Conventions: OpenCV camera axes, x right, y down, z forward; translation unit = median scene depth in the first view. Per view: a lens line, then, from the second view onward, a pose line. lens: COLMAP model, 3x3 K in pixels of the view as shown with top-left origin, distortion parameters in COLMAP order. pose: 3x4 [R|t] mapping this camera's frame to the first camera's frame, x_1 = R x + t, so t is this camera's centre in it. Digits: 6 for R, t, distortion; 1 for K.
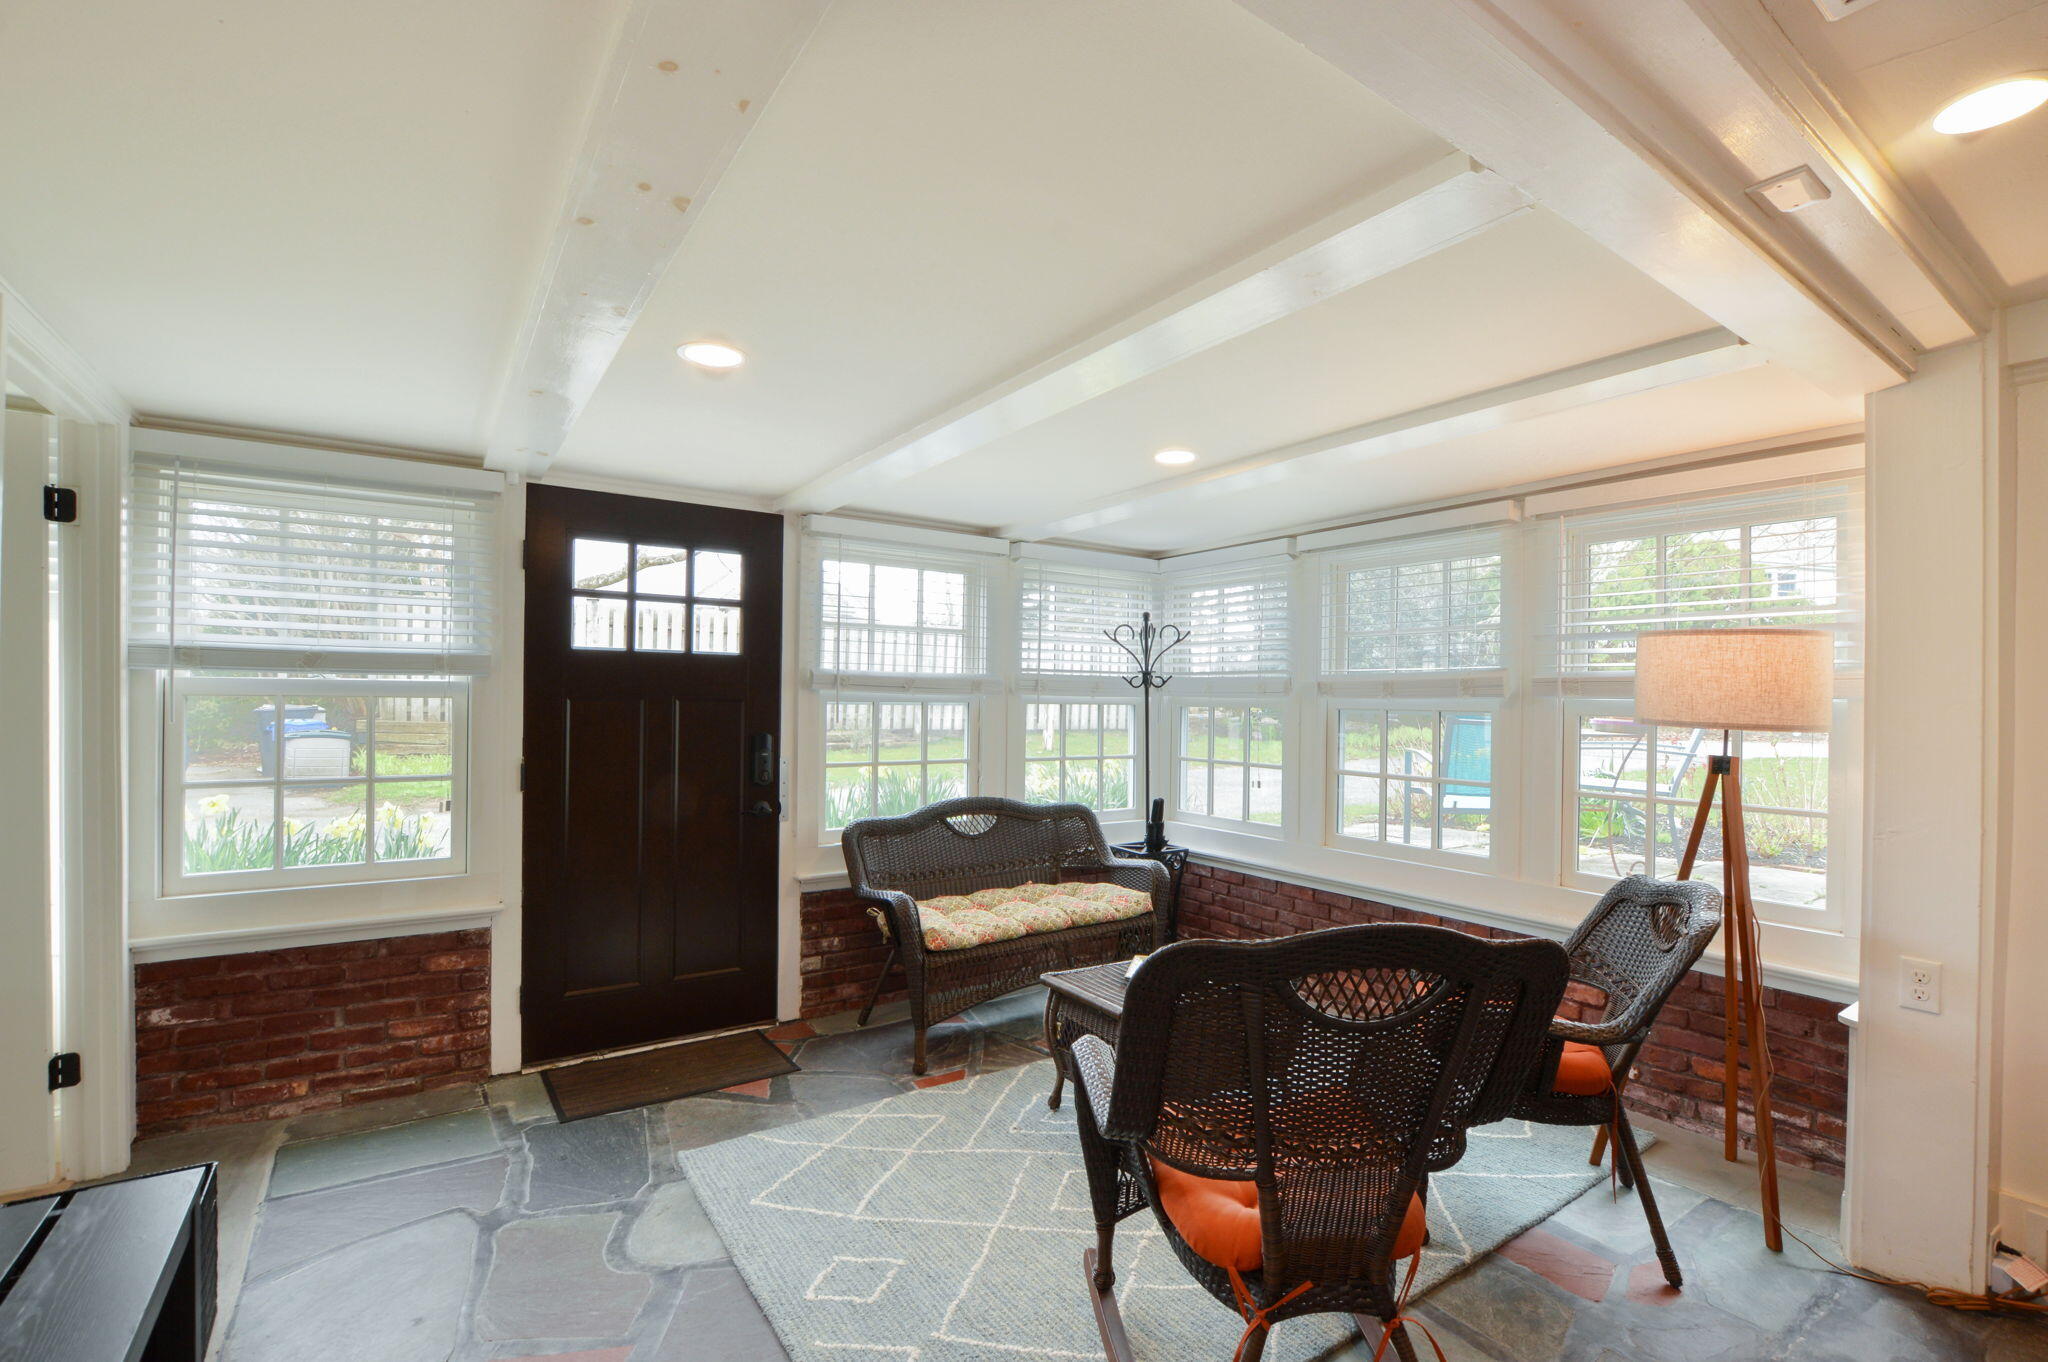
lens RADIAL K [[913.4, 0, 1024.6], [0, 913.4, 693.7], [0, 0, 1]] dist [-0.019994, 0.000341]
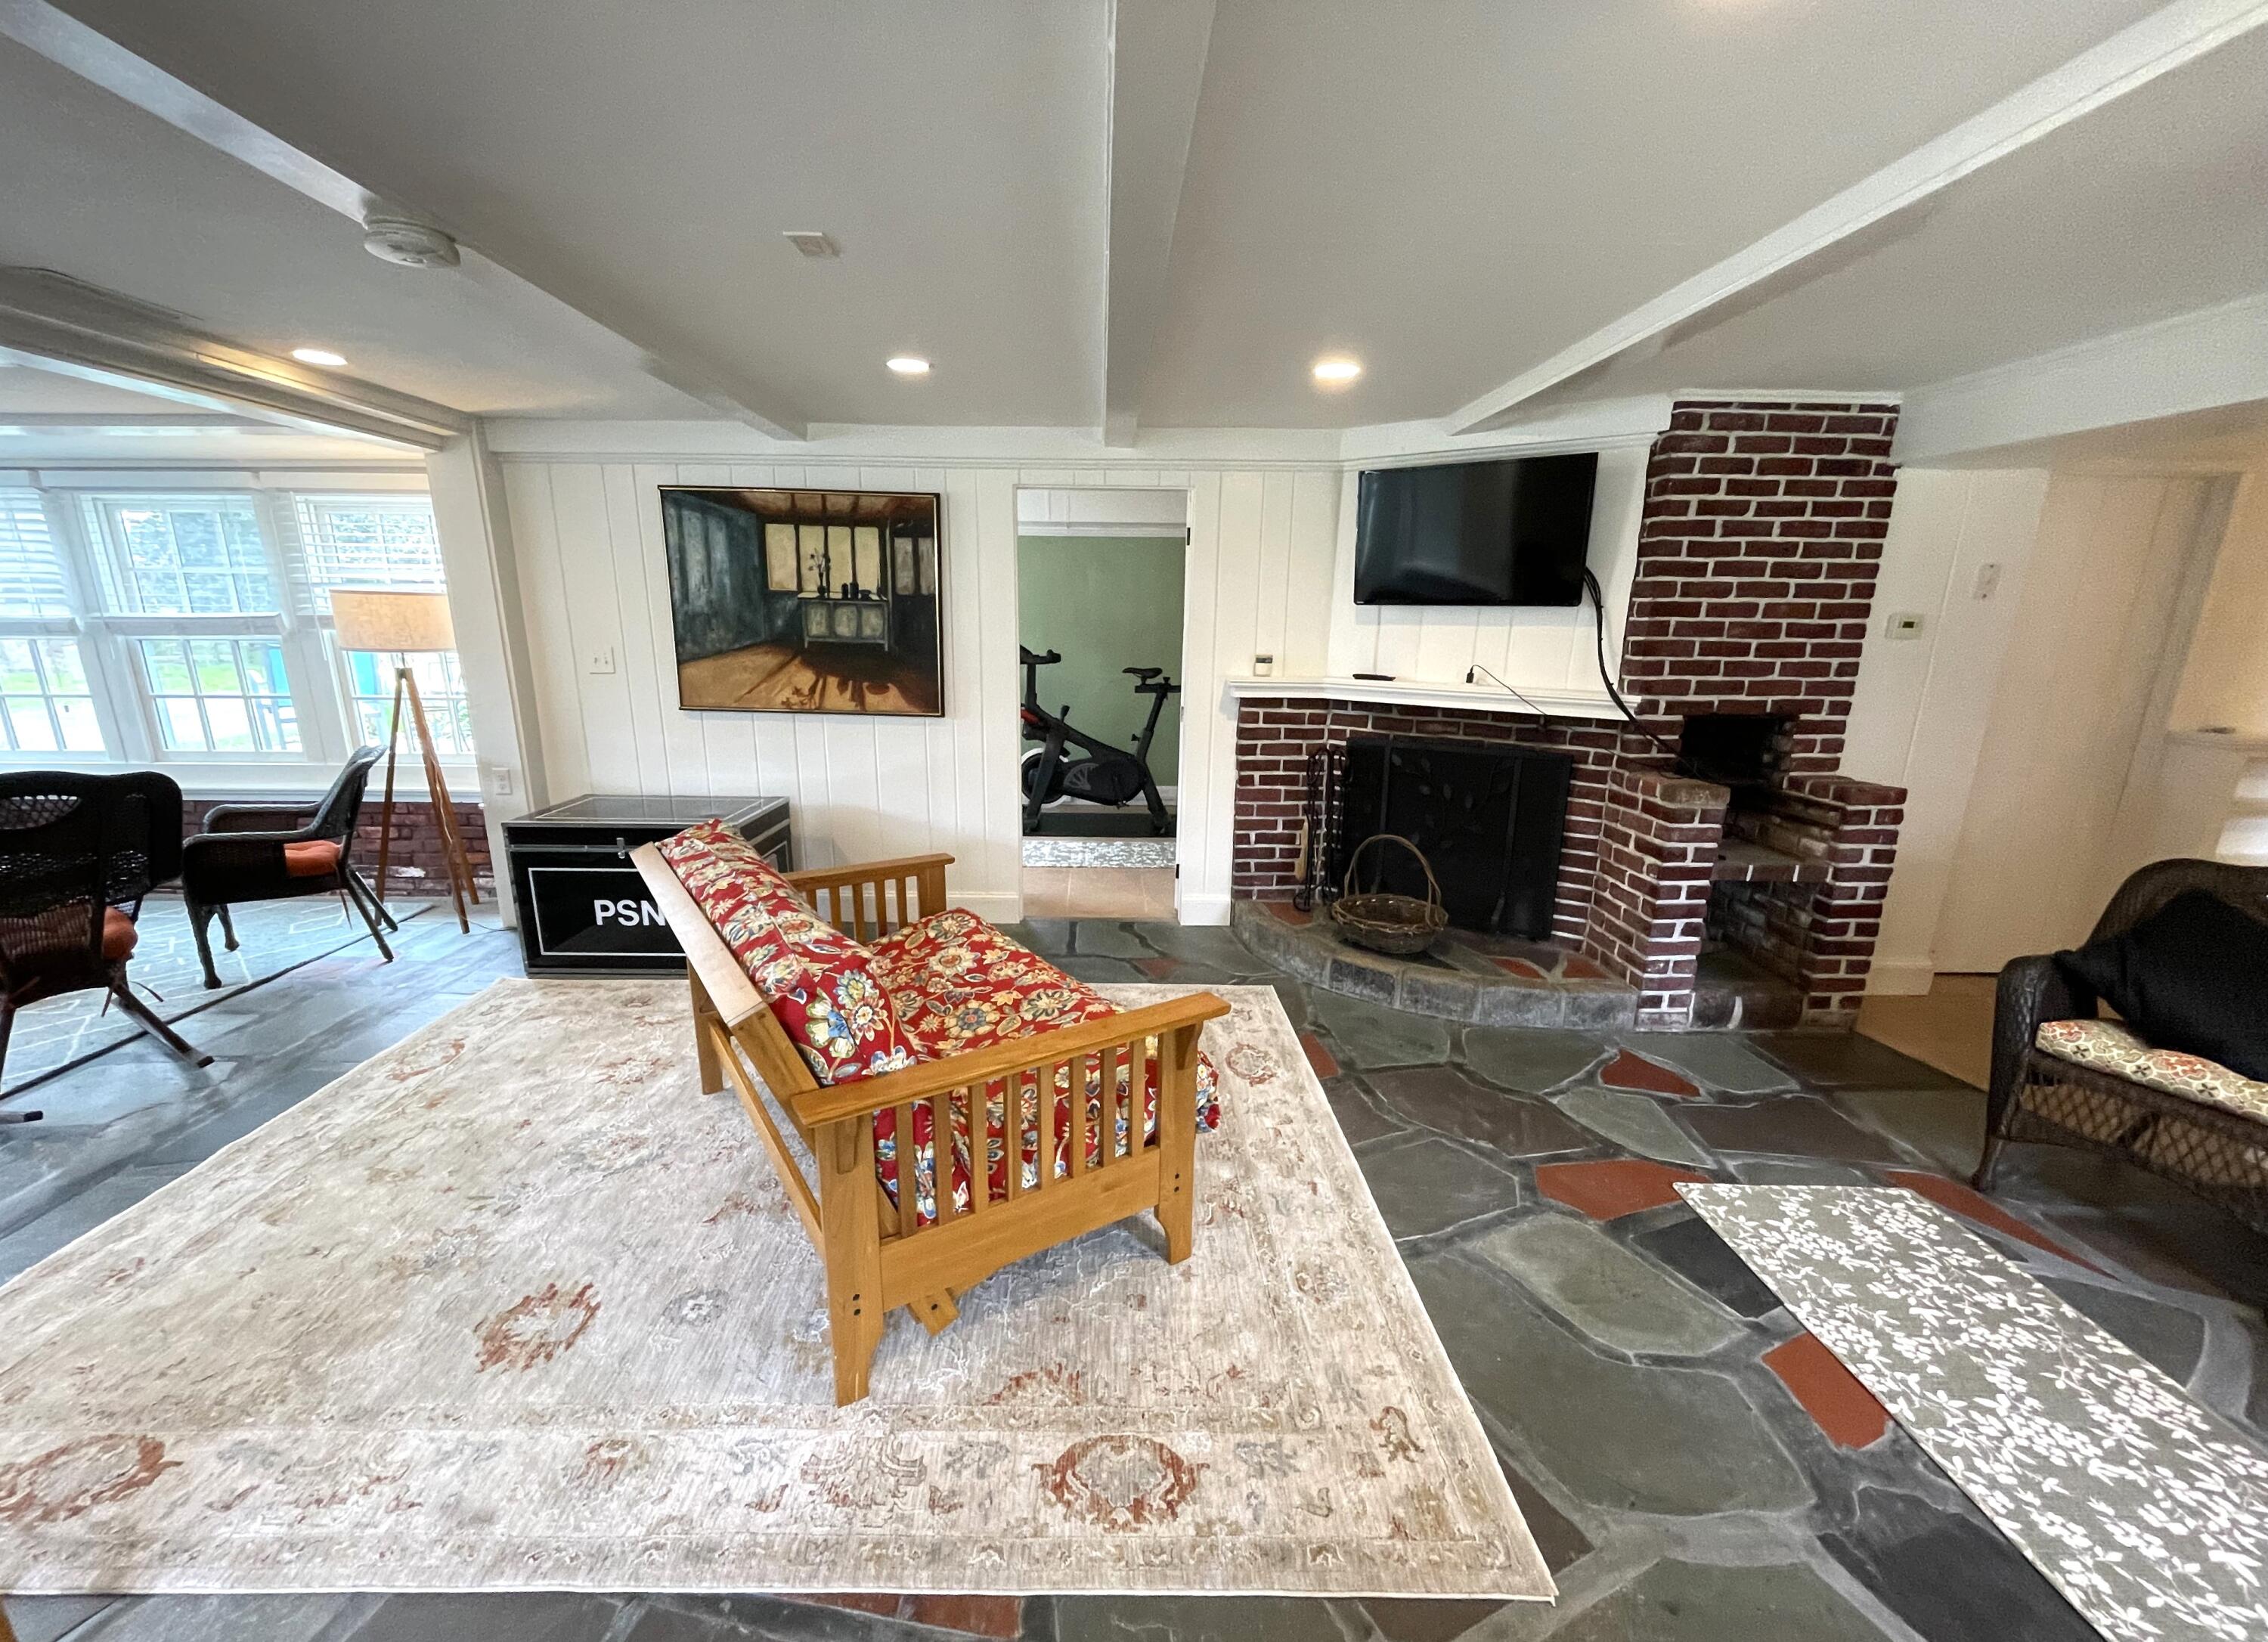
lens RADIAL K [[946.7, 0, 1083.0], [0, 946.7, 864.4], [0, 0, 1]] dist [0.010529, -0.000843]
pose [[0.563157, -0.220272, 0.796451, -0.000735], [-0.003995, 0.963081, 0.269181, -0.044104], [-0.826340, -0.154773, 0.541486, -0.776489]]
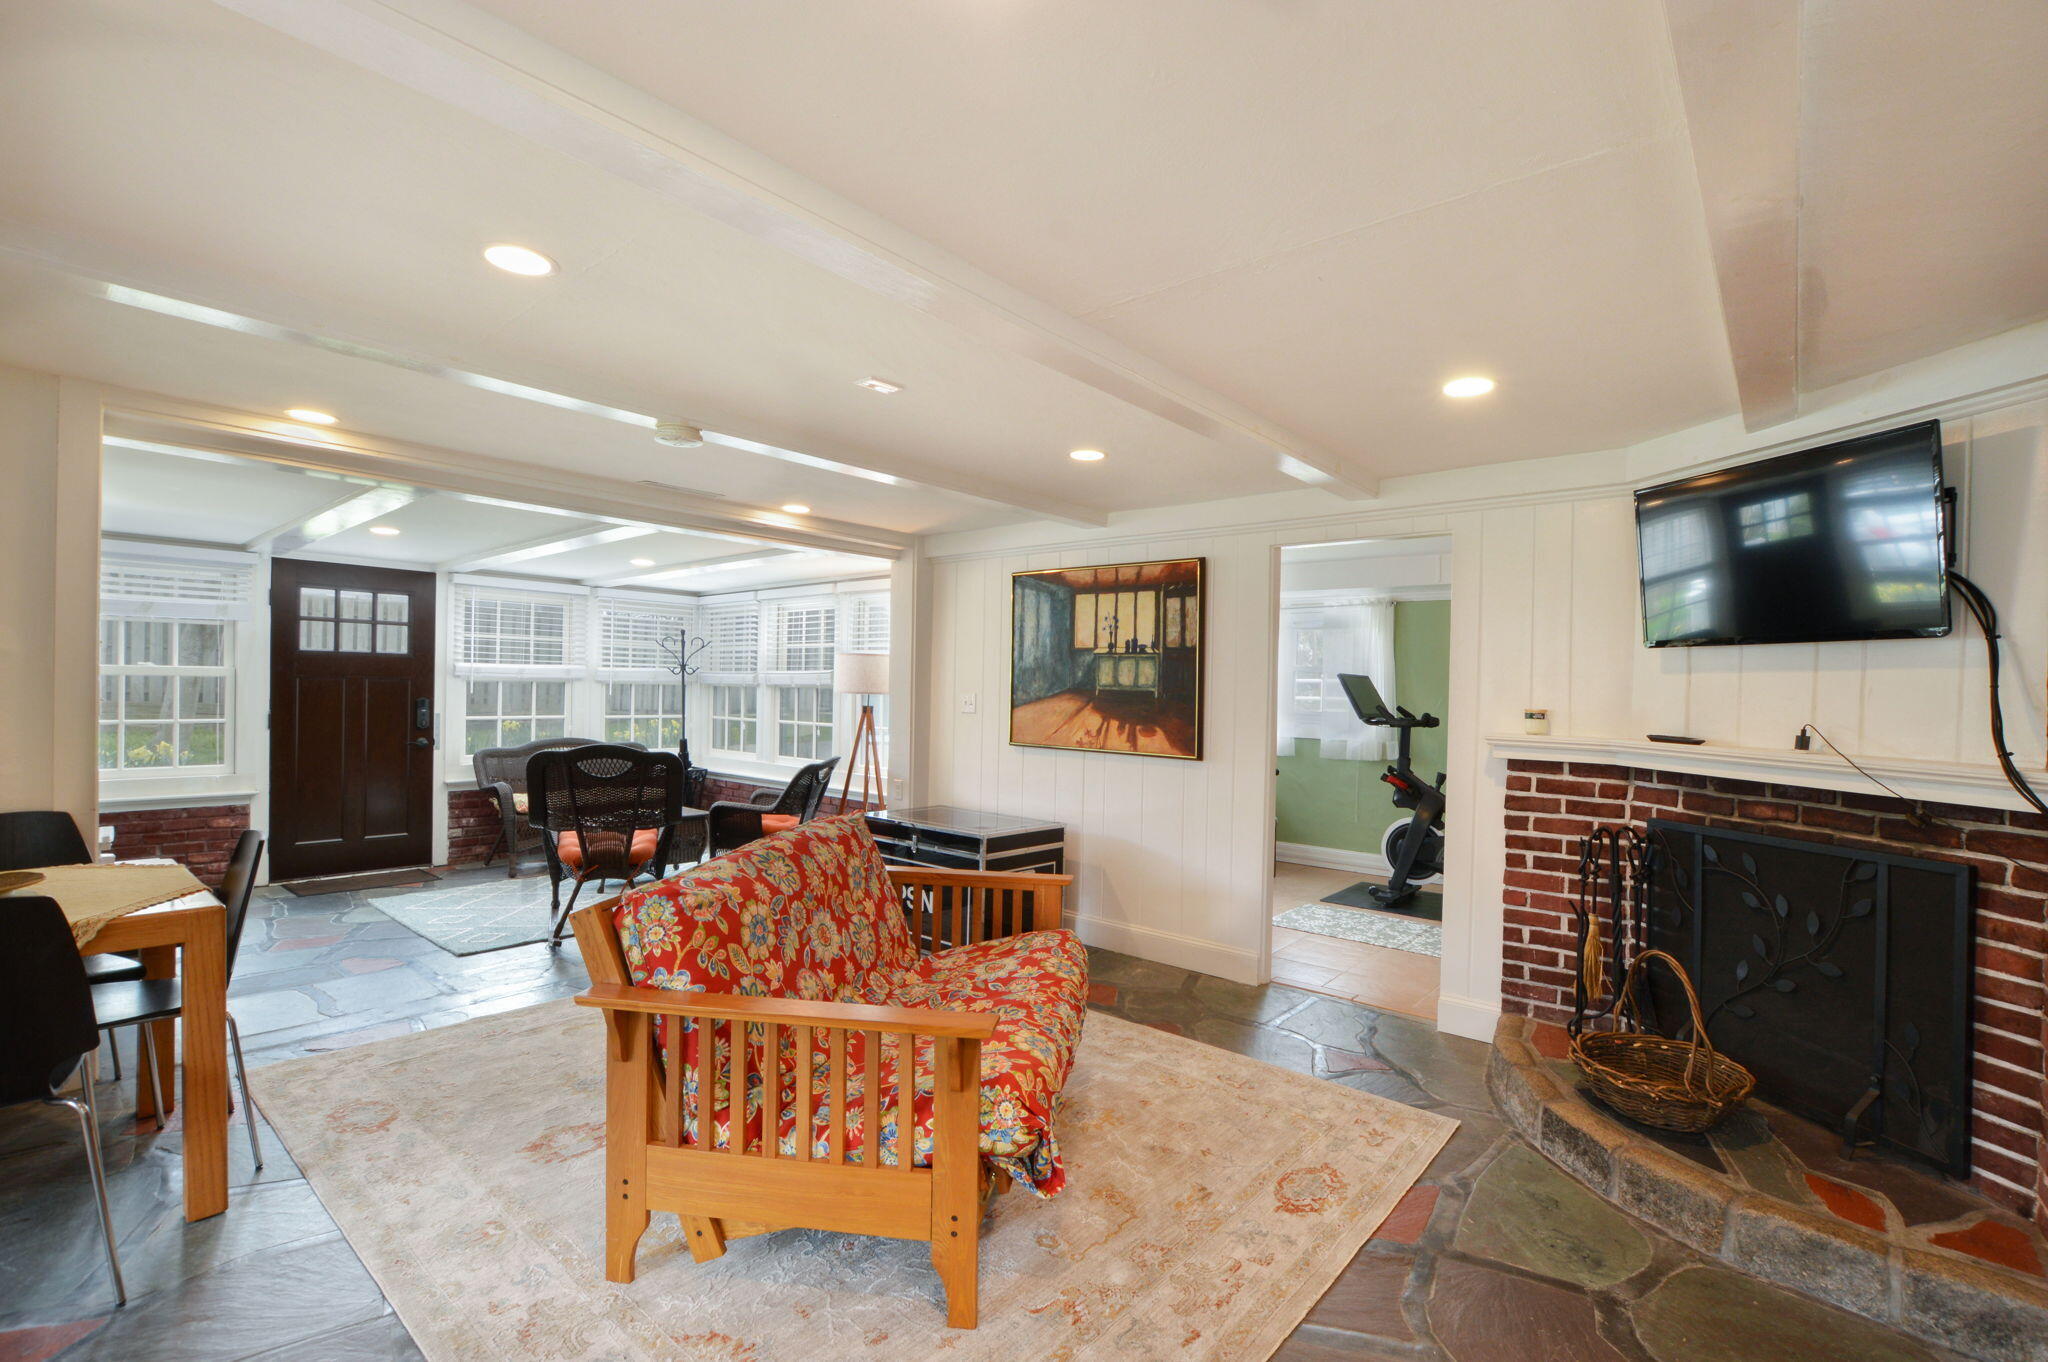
lens RADIAL K [[913.4, 0, 1019.0], [0, 913.4, 696.6], [0, 0, 1]] dist [-0.019994, 0.000341]
pose [[0.964138, 0.004018, 0.265370, 0.384310], [-0.008902, 0.999812, 0.017203, -0.000463], [-0.265251, -0.018948, 0.963993, -1.056930]]
